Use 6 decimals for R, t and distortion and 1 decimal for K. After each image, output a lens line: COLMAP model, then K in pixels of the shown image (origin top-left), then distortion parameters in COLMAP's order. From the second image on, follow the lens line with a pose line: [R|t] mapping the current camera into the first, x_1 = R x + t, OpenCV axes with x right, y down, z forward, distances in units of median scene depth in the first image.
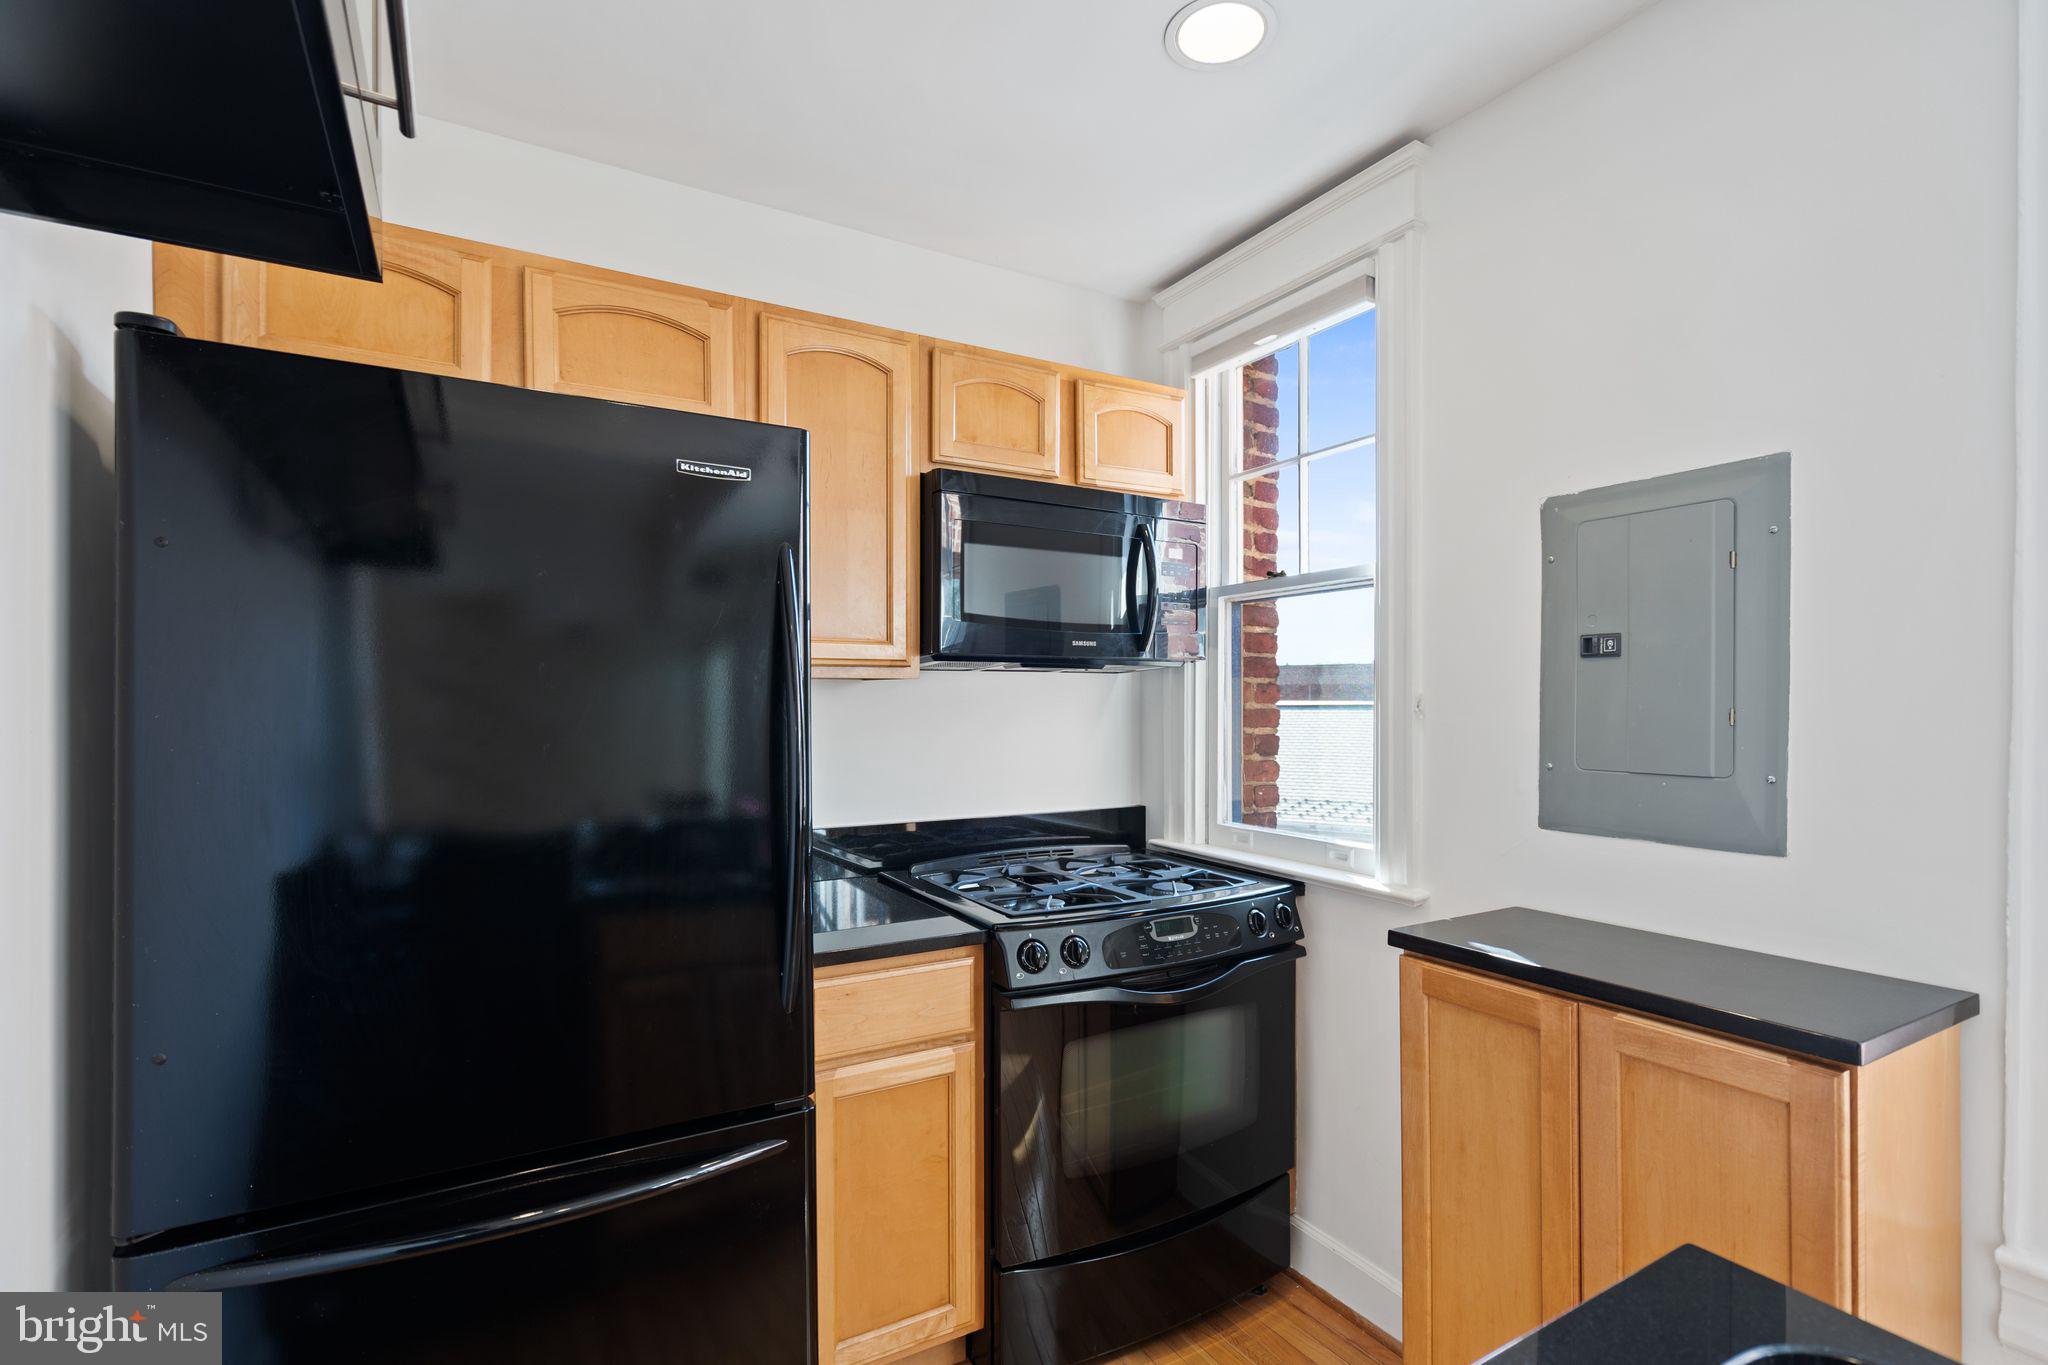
lens RADIAL K [[952.0, 0, 1032.4], [0, 952.0, 709.0], [0, 0, 1]] dist [-0.005524, 0.002392]
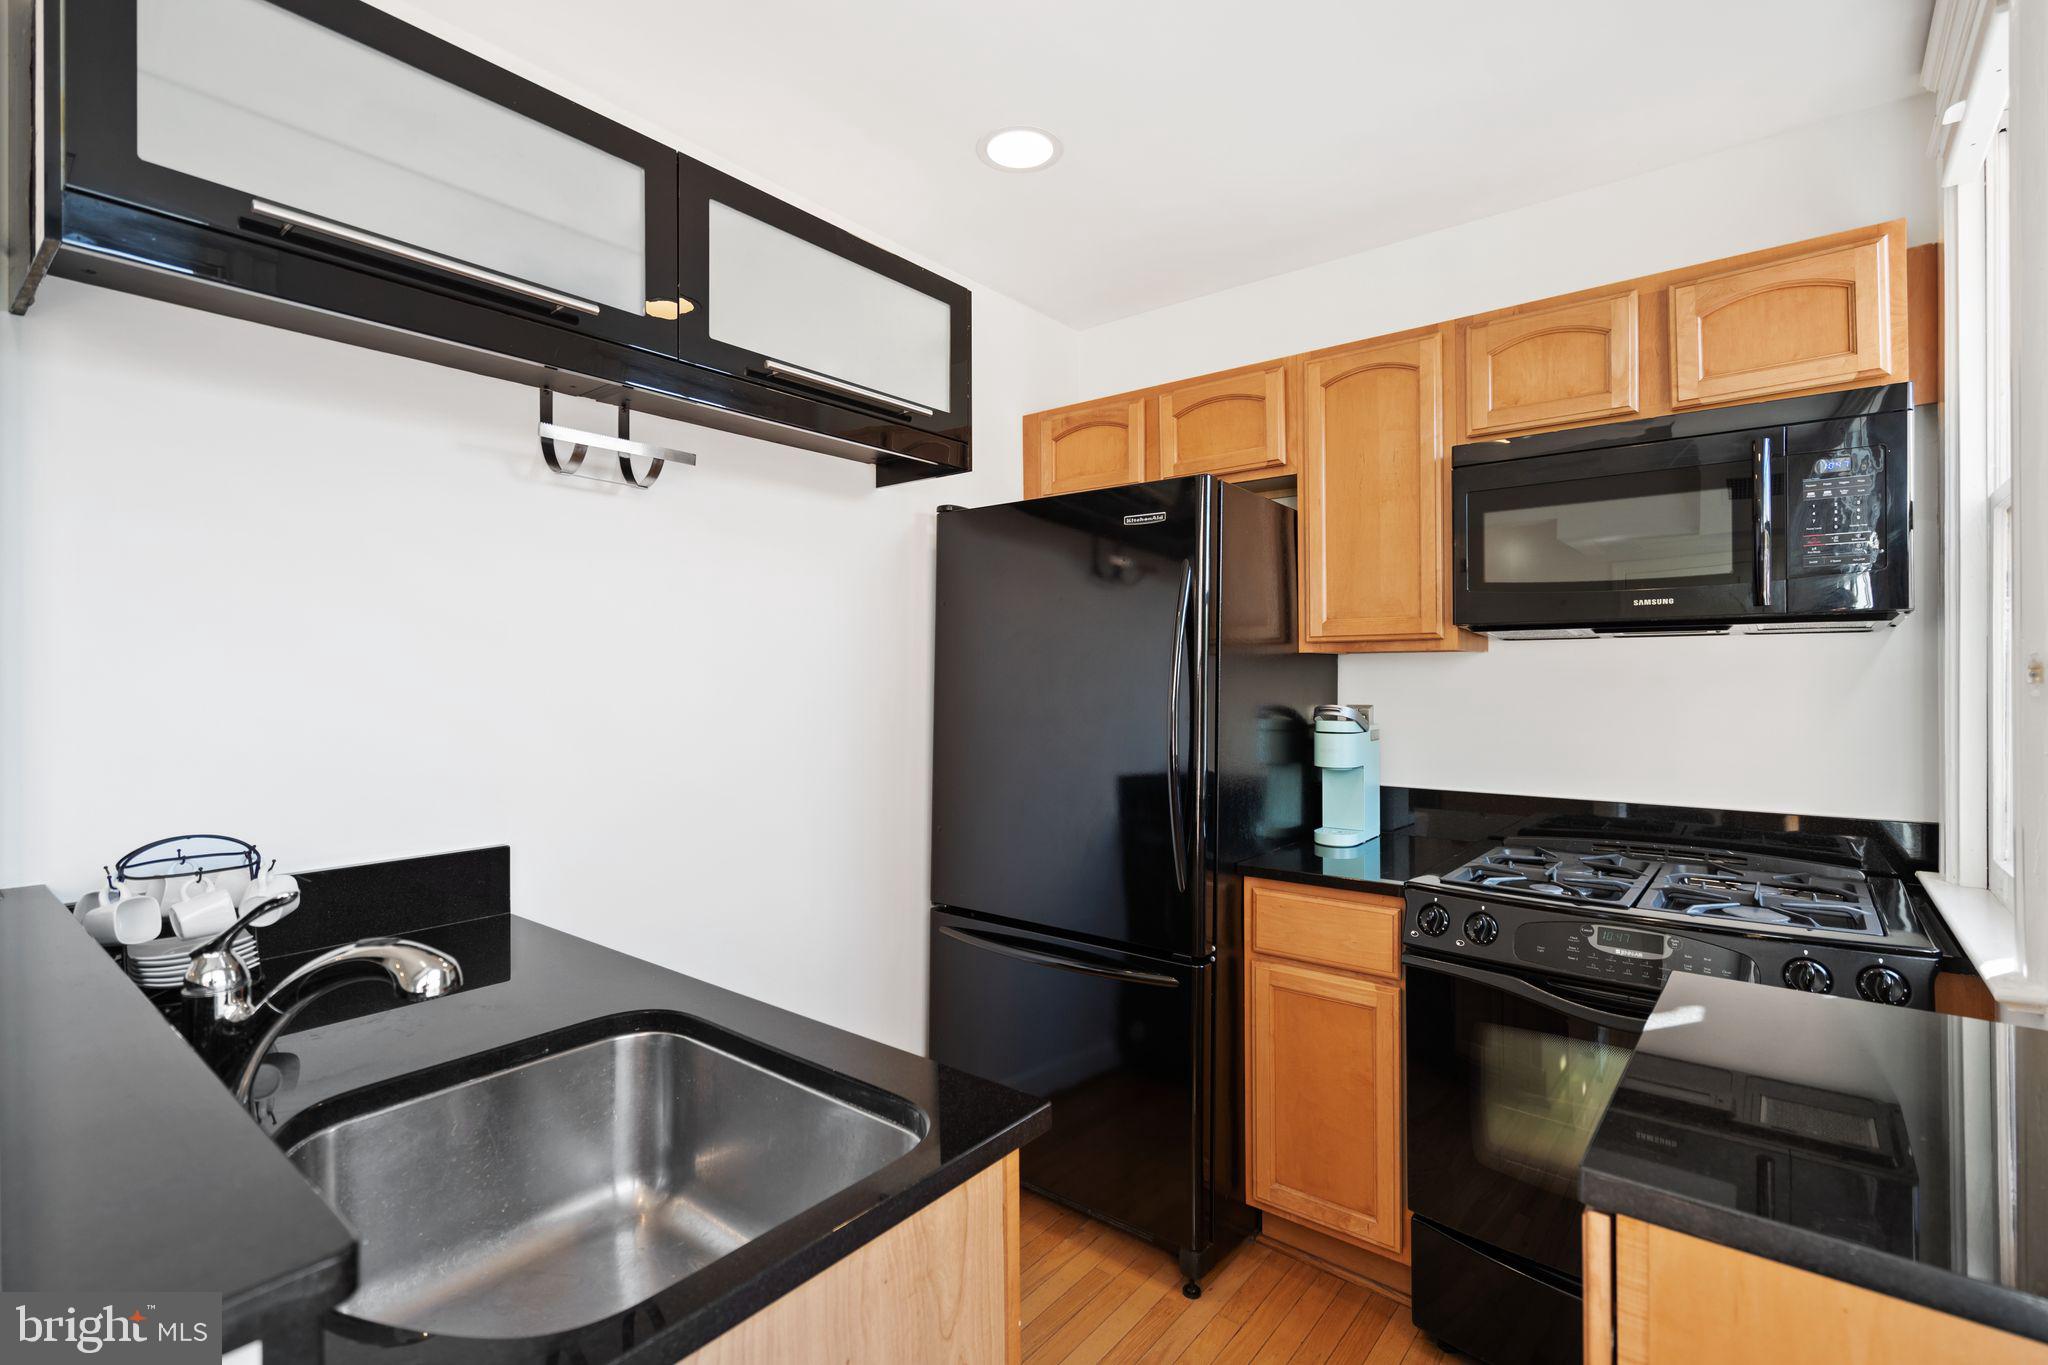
lens RADIAL K [[952.0, 0, 1020.2], [0, 952.0, 682.9], [0, 0, 1]] dist [-0.005524, 0.002392]
pose [[0.350750, 0.004473, -0.936458, 0.729618], [-0.007609, 0.999969, 0.001926, 0.006167], [0.936438, 0.006450, 0.350773, 0.205063]]
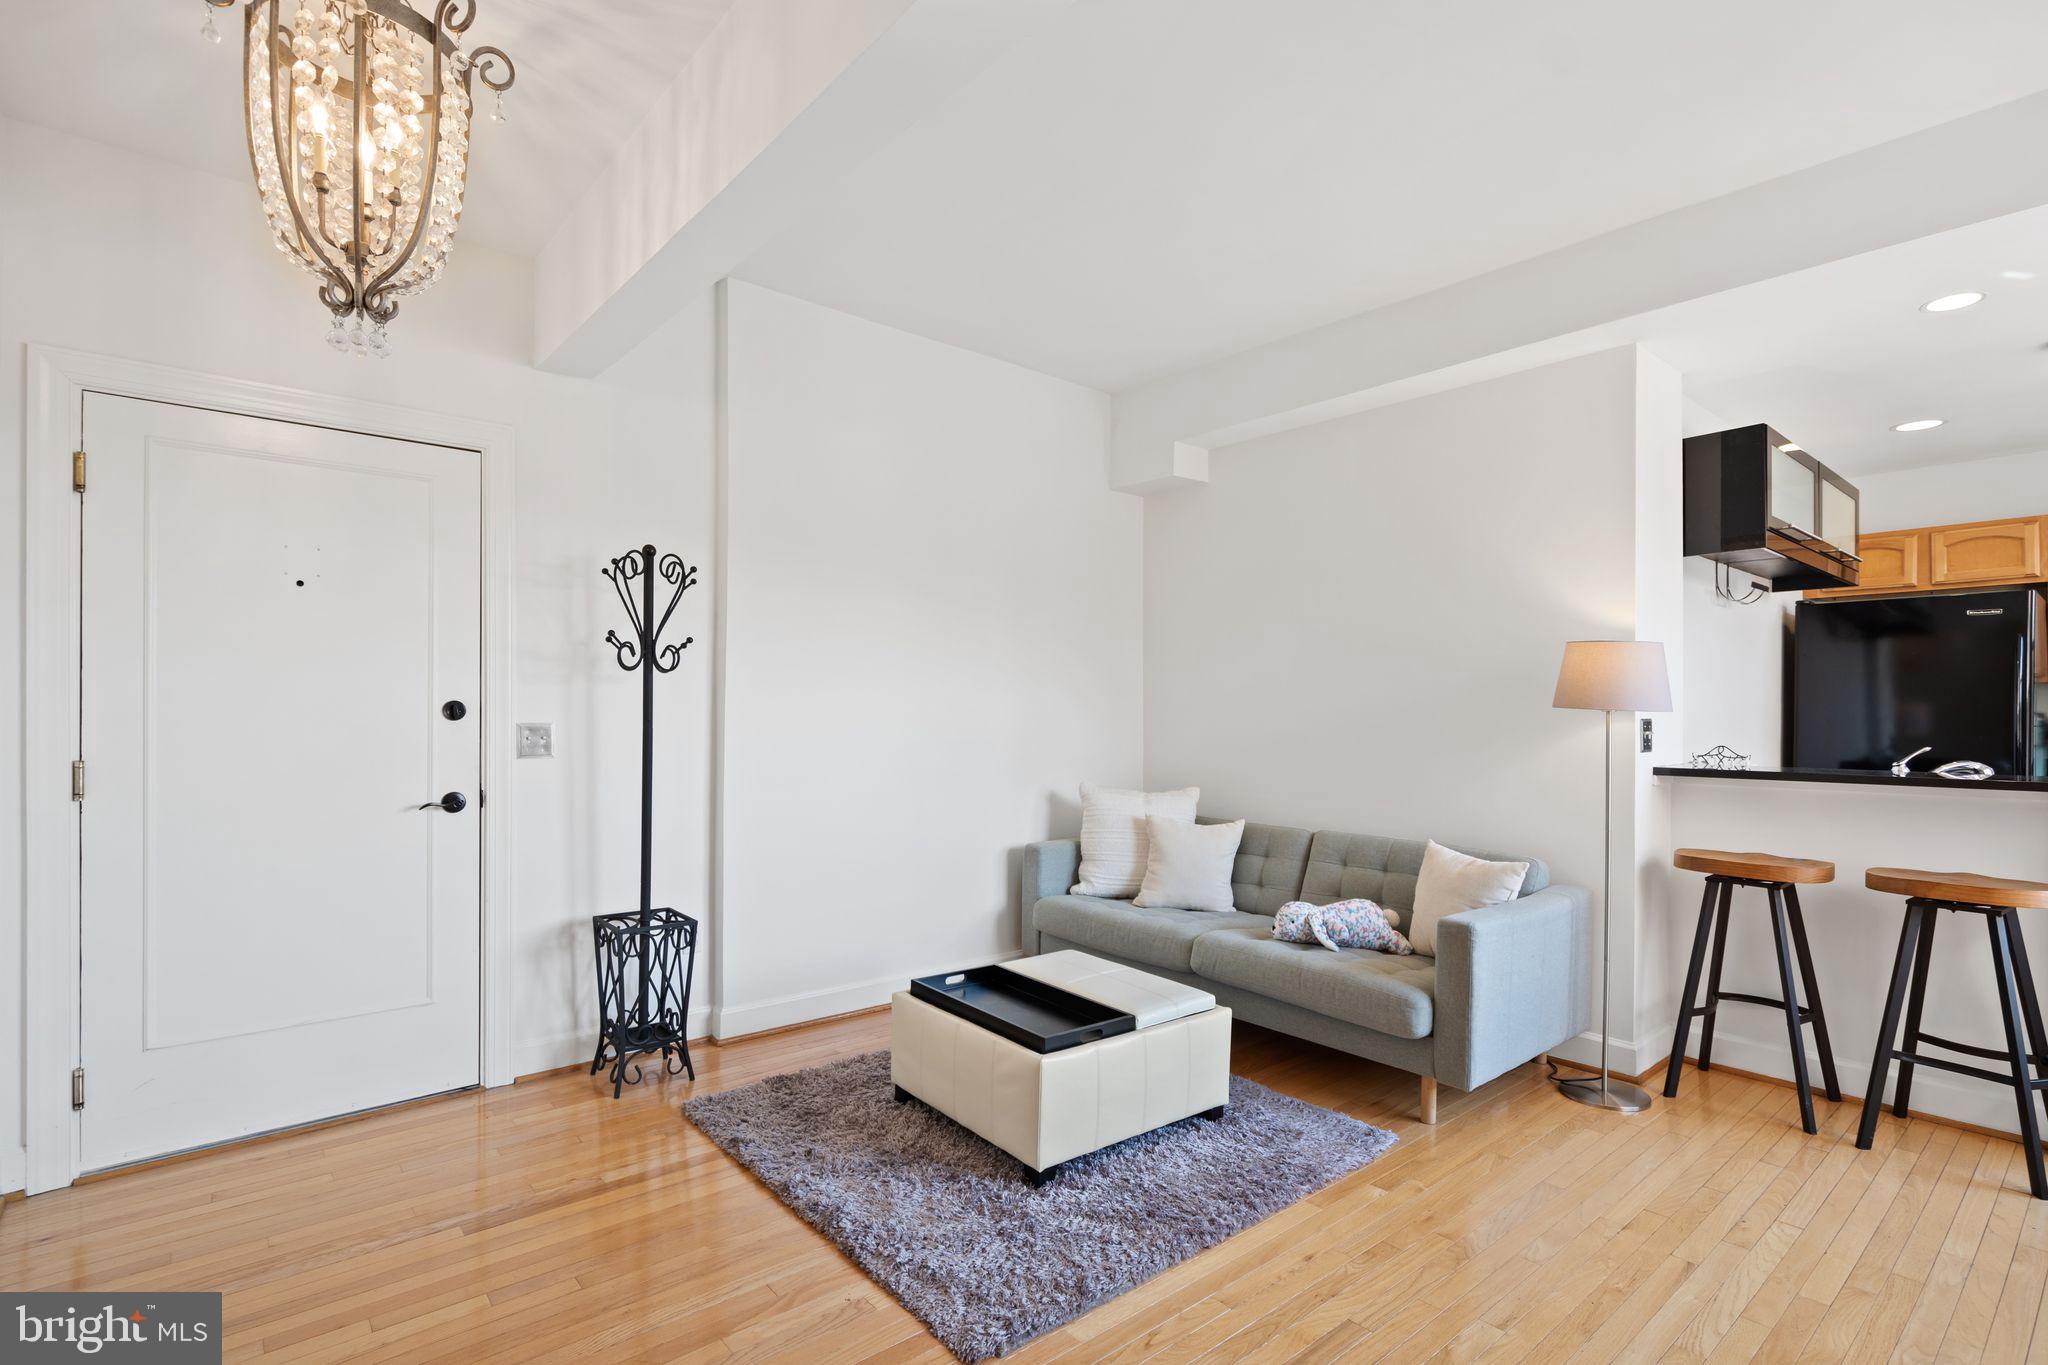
lens RADIAL K [[952.0, 0, 1070.8], [0, 952.0, 707.1], [0, 0, 1]] dist [-0.005524, 0.002392]
pose [[0.169069, 0.000809, -0.985604, 1.458439], [-0.007816, 0.999969, -0.000520, 0.041233], [0.985573, 0.007792, 0.169070, -1.587610]]
